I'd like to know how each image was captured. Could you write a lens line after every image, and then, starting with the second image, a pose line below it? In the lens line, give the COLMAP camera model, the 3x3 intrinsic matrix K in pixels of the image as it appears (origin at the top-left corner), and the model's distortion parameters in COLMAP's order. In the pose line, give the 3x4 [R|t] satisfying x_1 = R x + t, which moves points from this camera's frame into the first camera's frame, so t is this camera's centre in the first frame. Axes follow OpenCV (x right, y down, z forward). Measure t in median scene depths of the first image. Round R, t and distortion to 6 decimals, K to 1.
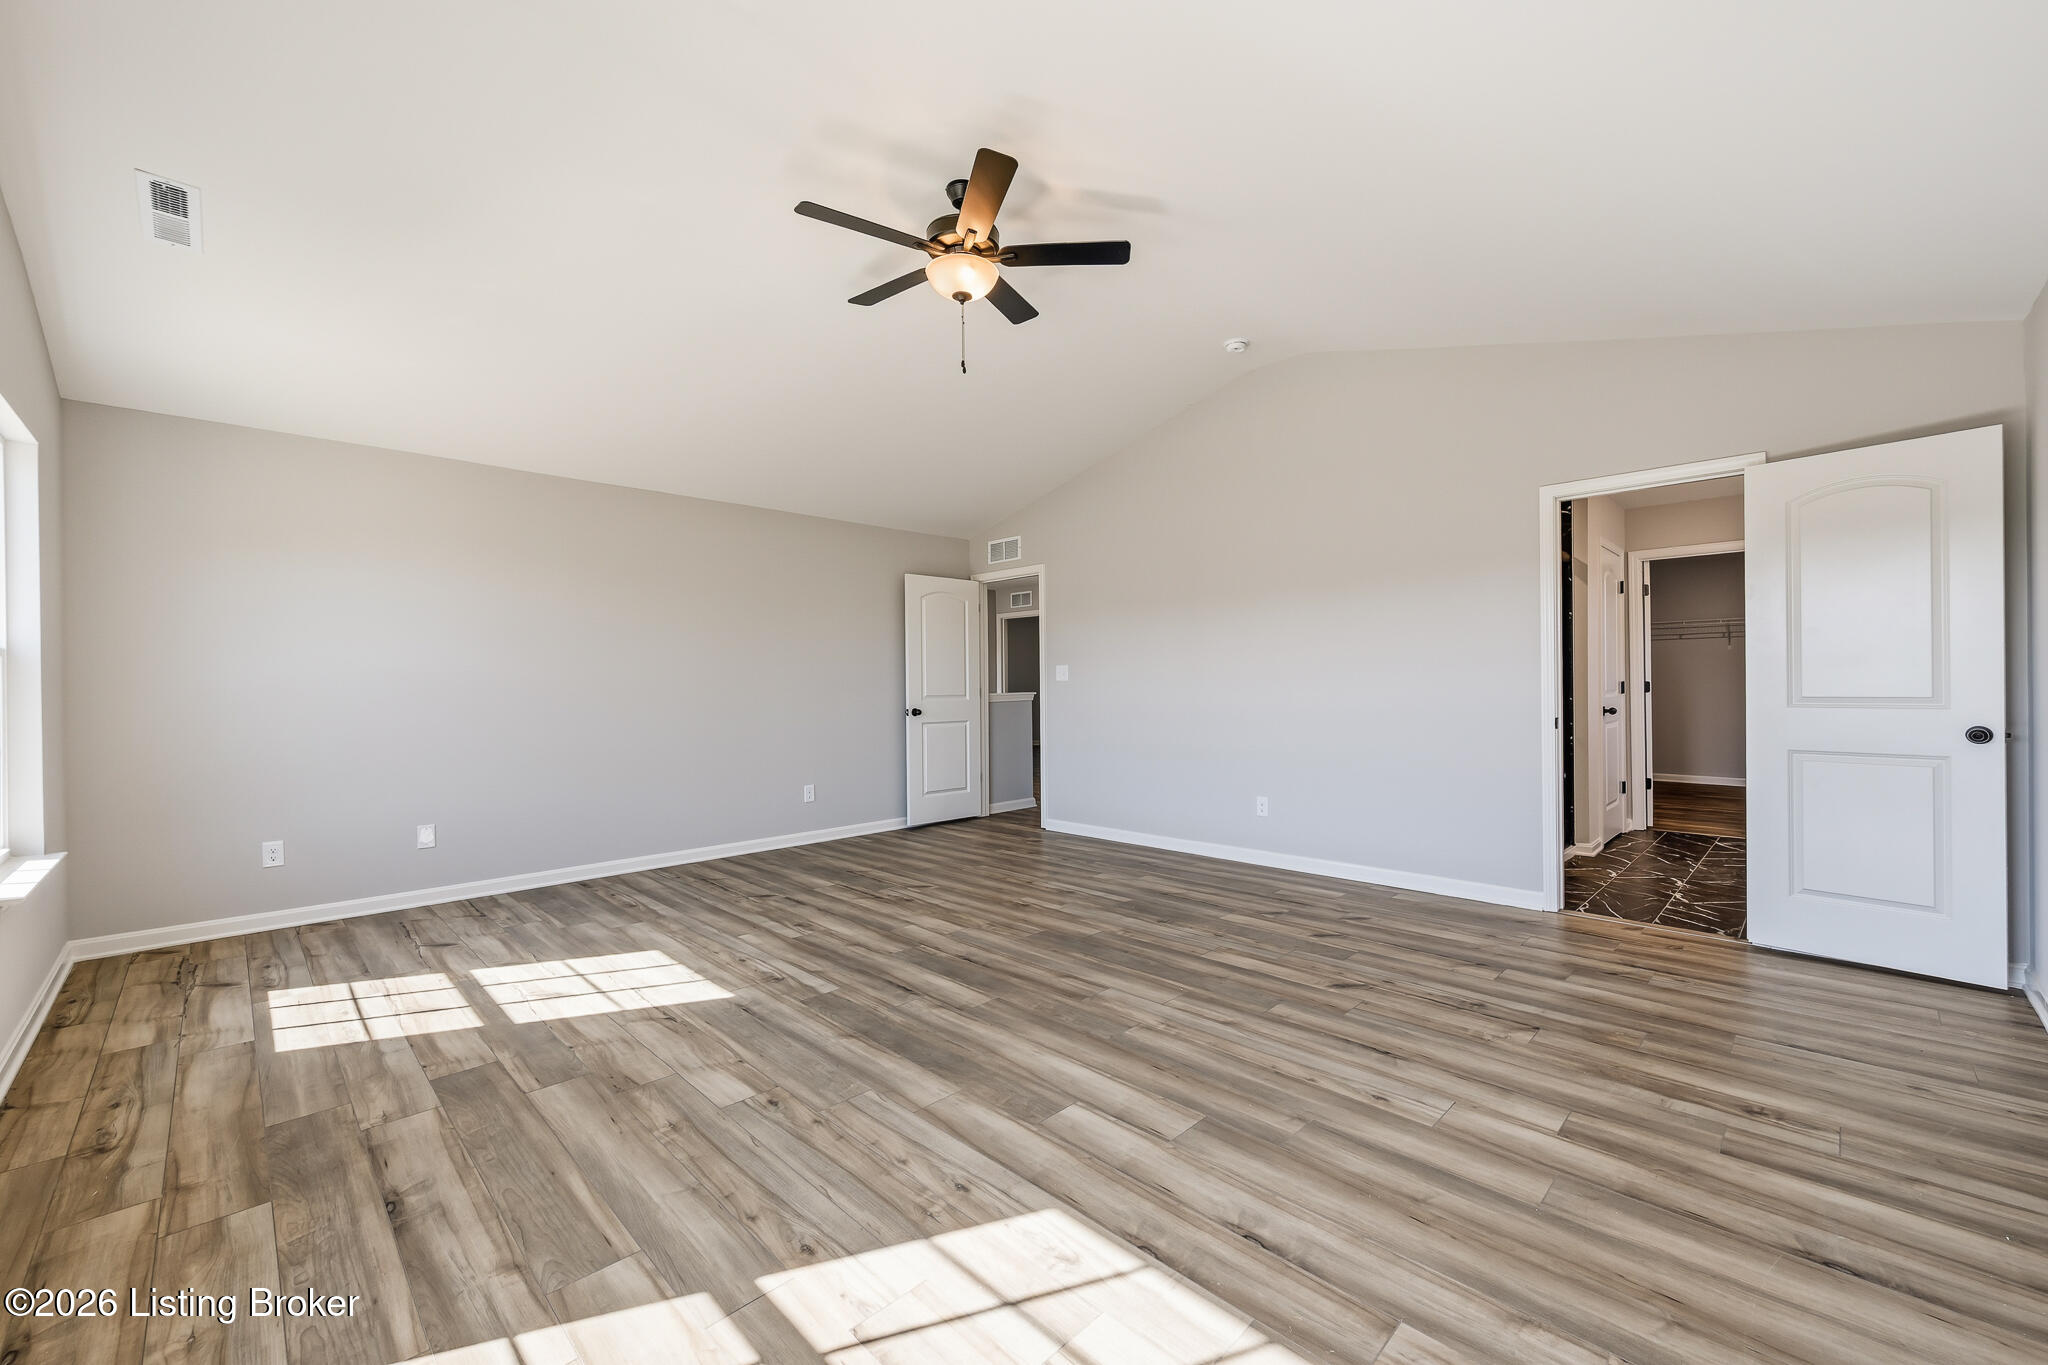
lens RADIAL K [[813.7, 0, 1024.1], [0, 813.7, 689.1], [0, 0, 1]] dist [0.003133, -0.000690]
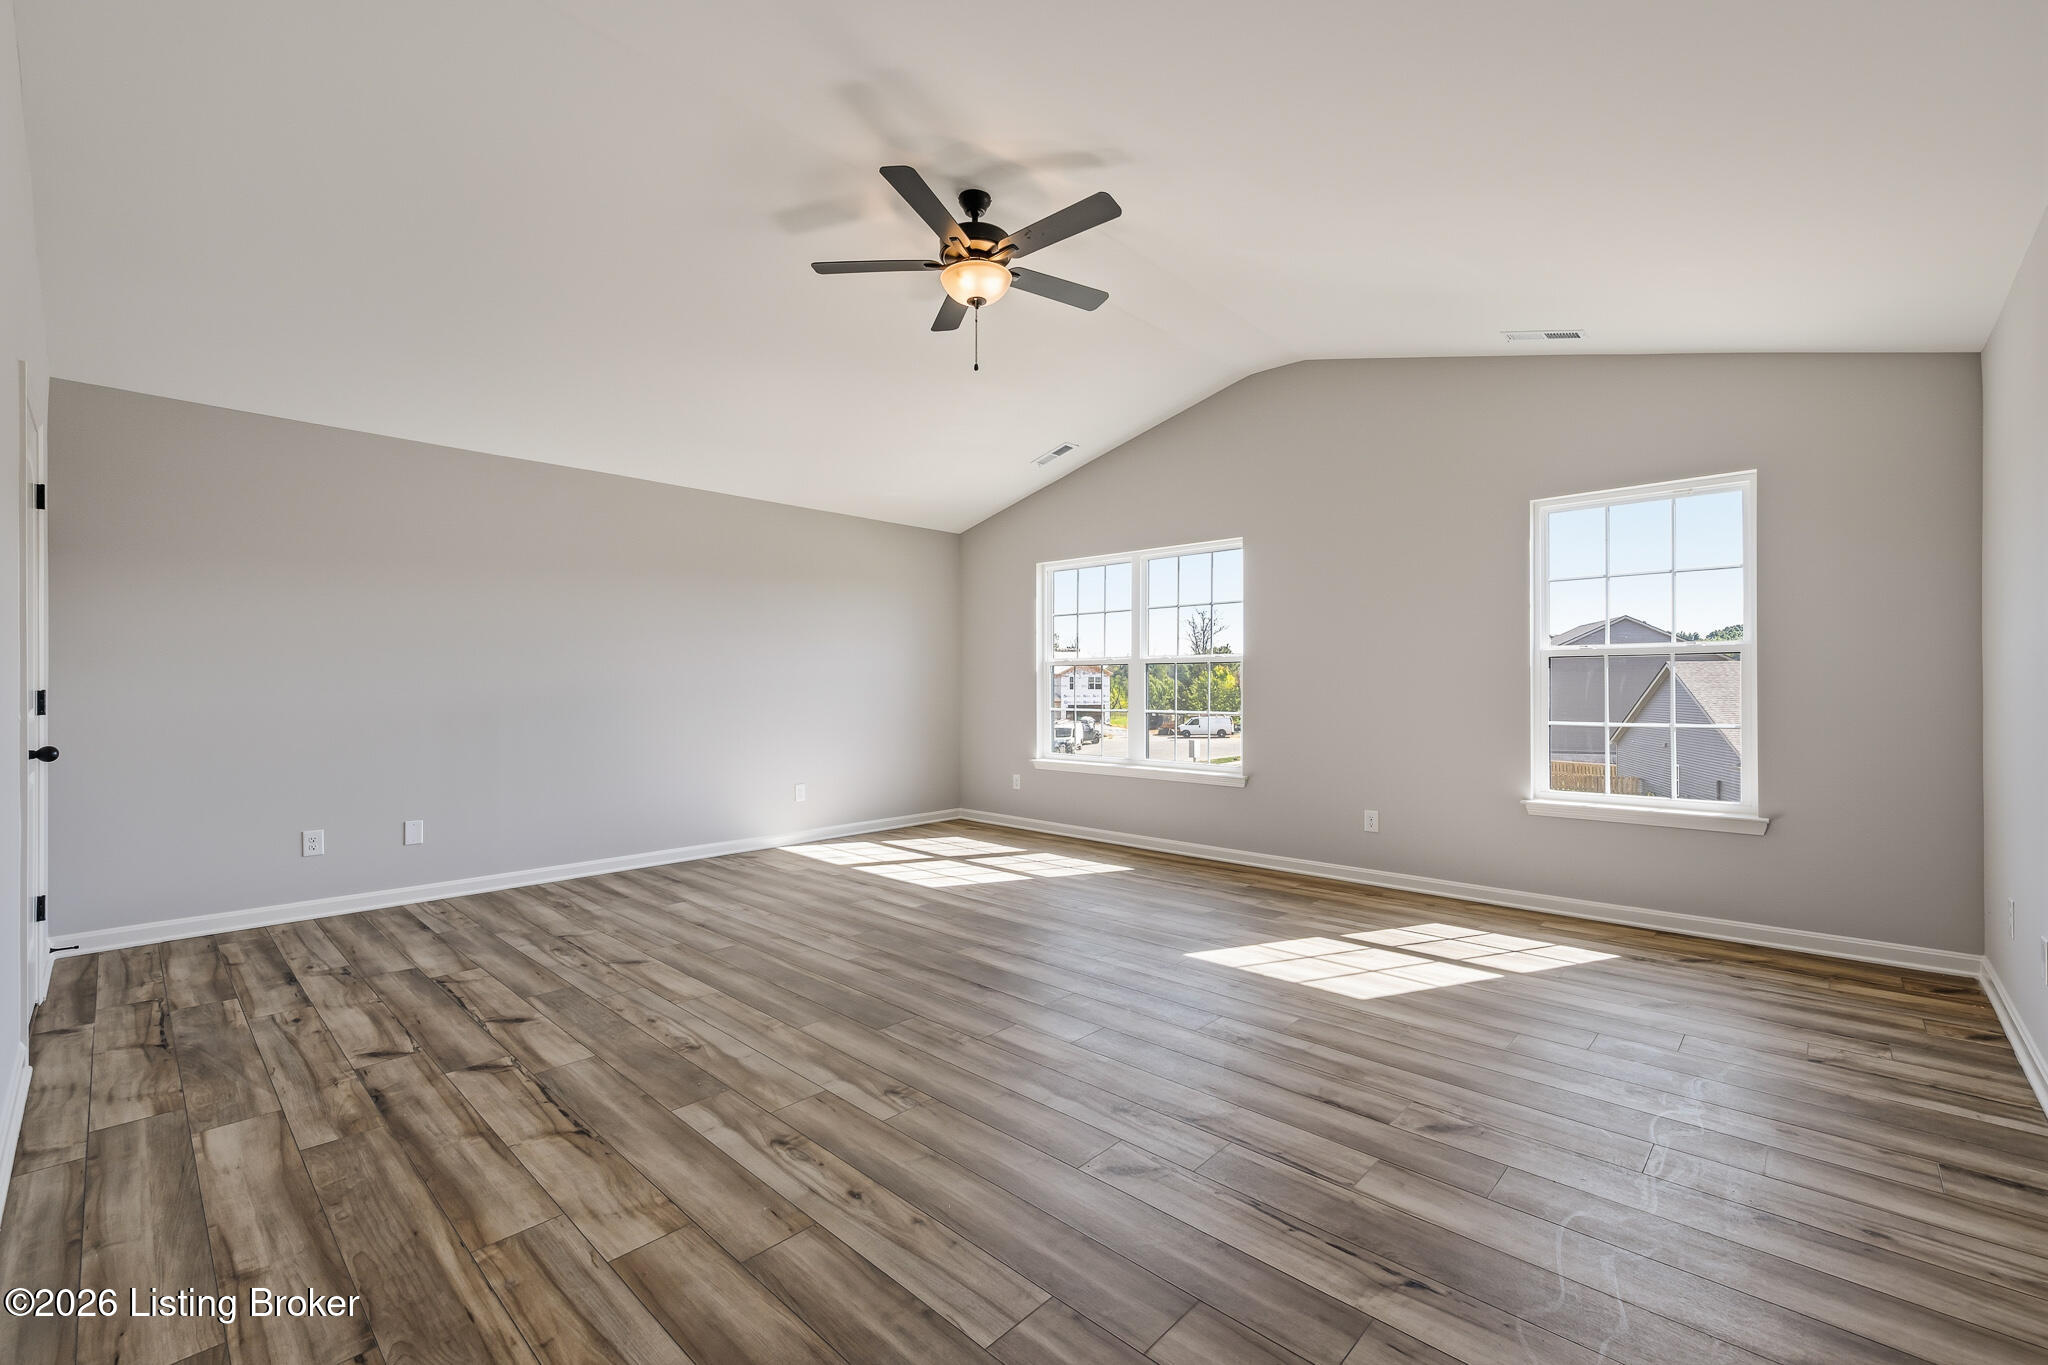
lens RADIAL K [[832.1, 0, 1030.2], [0, 832.1, 683.6], [0, 0, 1]] dist [-0.000131, -0.000582]
pose [[-0.998838, 0.012713, -0.046487, -0.090828], [0.012613, 0.999917, 0.002448, -0.005574], [0.046515, 0.001859, -0.998916, 2.081245]]
